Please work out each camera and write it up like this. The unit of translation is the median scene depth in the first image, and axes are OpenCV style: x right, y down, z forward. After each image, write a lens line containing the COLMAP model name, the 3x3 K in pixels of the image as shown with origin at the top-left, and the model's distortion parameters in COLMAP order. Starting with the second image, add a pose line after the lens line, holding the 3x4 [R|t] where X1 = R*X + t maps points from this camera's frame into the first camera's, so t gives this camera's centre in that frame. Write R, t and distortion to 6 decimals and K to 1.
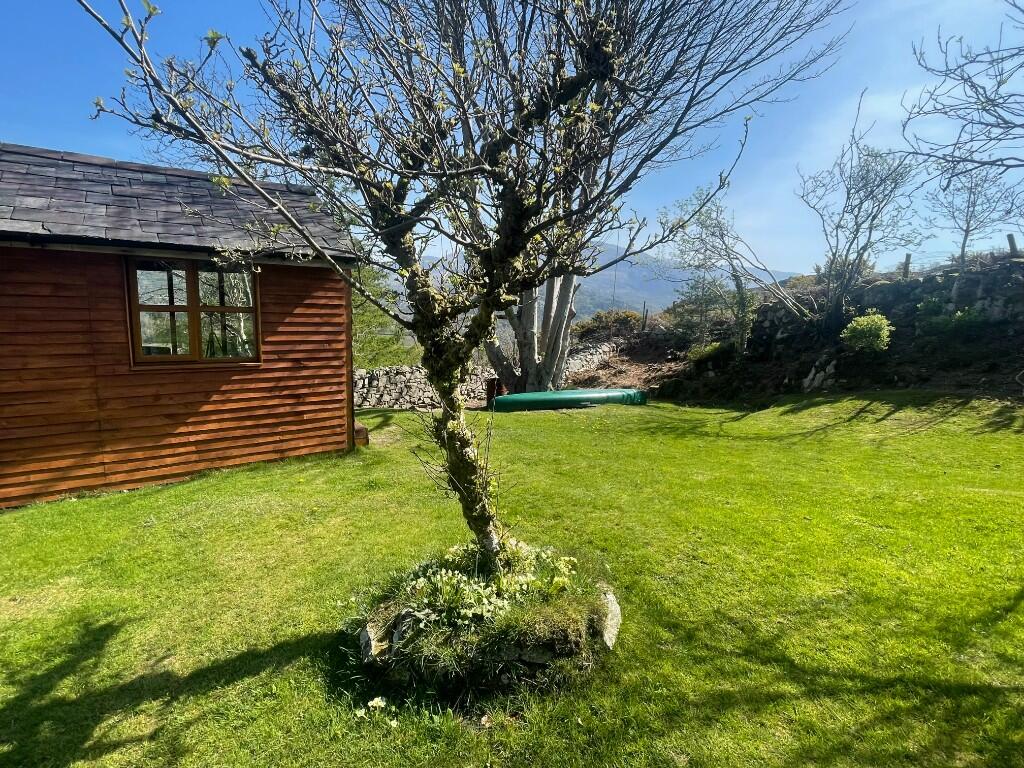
lens RADIAL K [[515.8, 0, 514.1], [0, 515.8, 383.6], [0, 0, 1]] dist [0.007467, -0.000223]
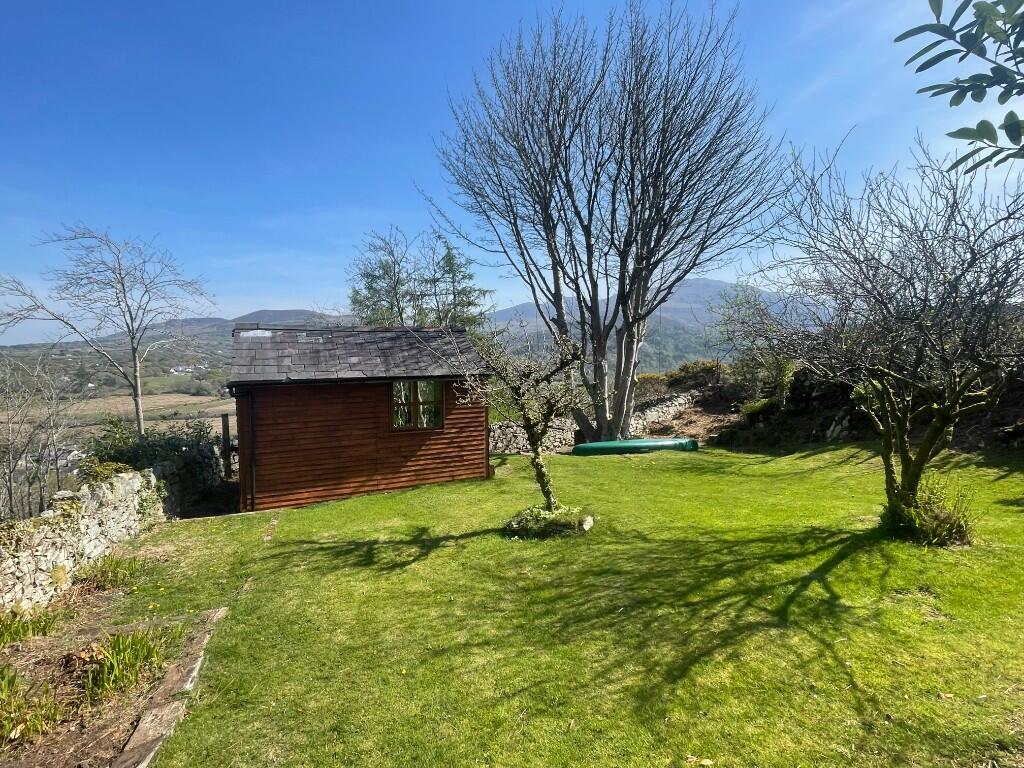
lens RADIAL K [[515.8, 0, 504.5], [0, 515.8, 382.5], [0, 0, 1]] dist [0.007467, -0.000223]
pose [[0.977085, -0.024330, -0.211457, 0.133420], [0.006263, 0.996302, -0.085696, -0.045230], [0.212759, 0.082408, 0.973623, -0.787546]]
